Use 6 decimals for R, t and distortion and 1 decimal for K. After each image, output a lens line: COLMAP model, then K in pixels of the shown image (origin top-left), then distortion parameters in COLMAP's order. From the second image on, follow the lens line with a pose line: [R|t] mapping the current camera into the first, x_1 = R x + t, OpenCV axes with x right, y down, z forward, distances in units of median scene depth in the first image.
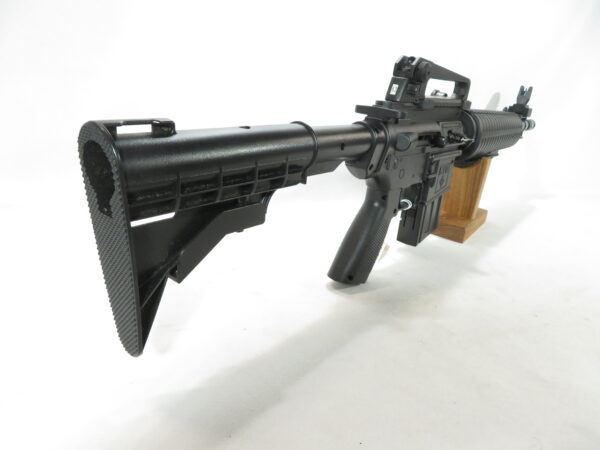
lens RADIAL K [[445.9, 0, 299.0], [0, 445.9, 224.2], [0, 0, 1]] dist [-0.000535, -0.001013]
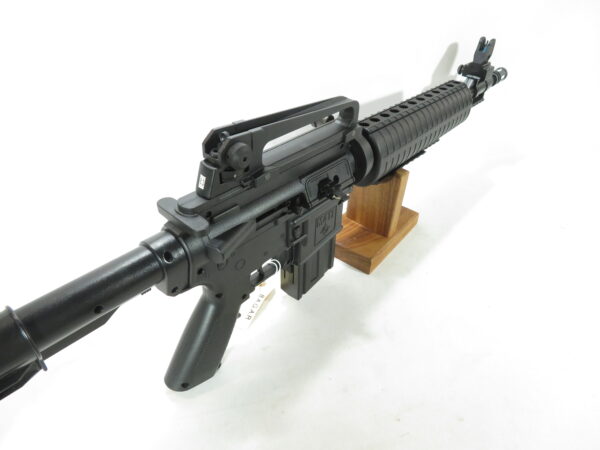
lens RADIAL K [[445.9, 0, 300.8], [0, 445.9, 225.1], [0, 0, 1]] dist [-0.000535, -0.001013]
pose [[0.997304, -0.031300, -0.066369, 0.286194], [0.048617, 0.959313, 0.278129, -0.290886], [0.054963, -0.280606, 0.958248, 0.177836]]
